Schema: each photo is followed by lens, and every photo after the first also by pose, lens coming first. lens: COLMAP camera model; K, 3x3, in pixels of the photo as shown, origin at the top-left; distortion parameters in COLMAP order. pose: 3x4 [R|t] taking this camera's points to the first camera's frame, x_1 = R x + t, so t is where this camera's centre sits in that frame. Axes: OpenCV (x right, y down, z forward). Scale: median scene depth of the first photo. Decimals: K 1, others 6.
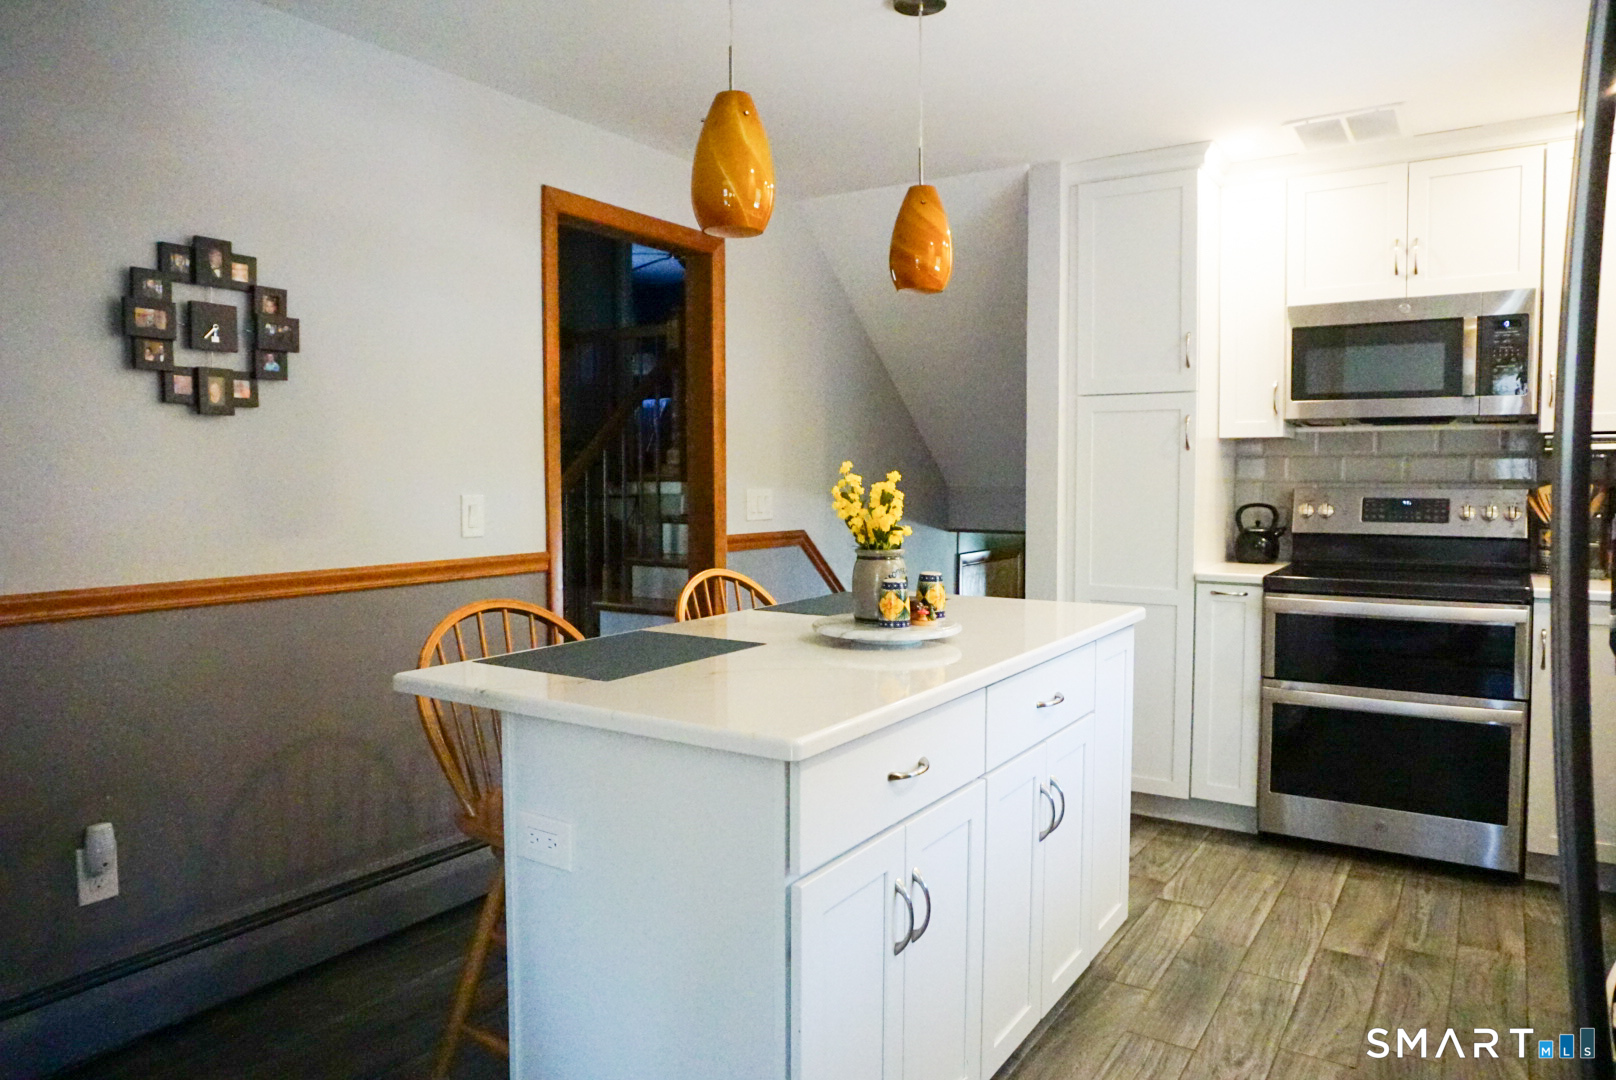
lens RADIAL K [[1091.4, 0, 783.3], [0, 1091.4, 532.7], [0, 0, 1]] dist [-0.048278, 0.034066]
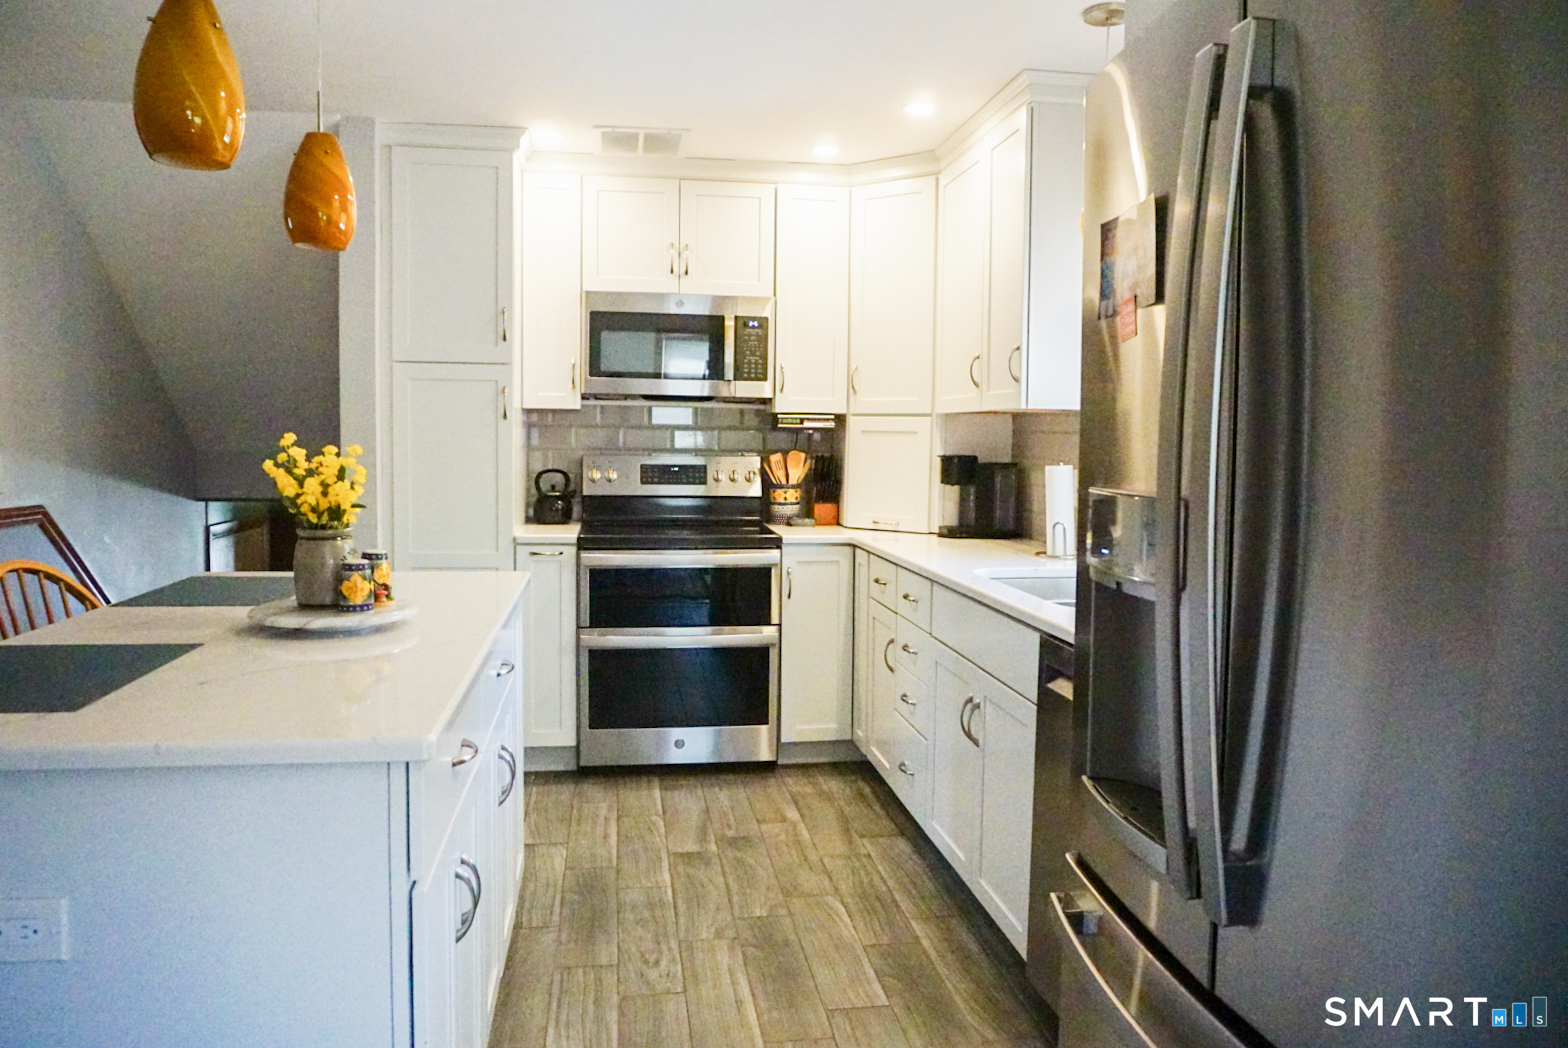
lens RADIAL K [[1092.2, 0, 784.0], [0, 1092.2, 524.0], [0, 0, 1]] dist [-0.053685, 0.001368]
pose [[0.740041, -0.039990, 0.671371, -0.147437], [0.020527, 0.999109, 0.036885, -0.008835], [-0.672248, -0.013515, 0.740203, 0.039311]]
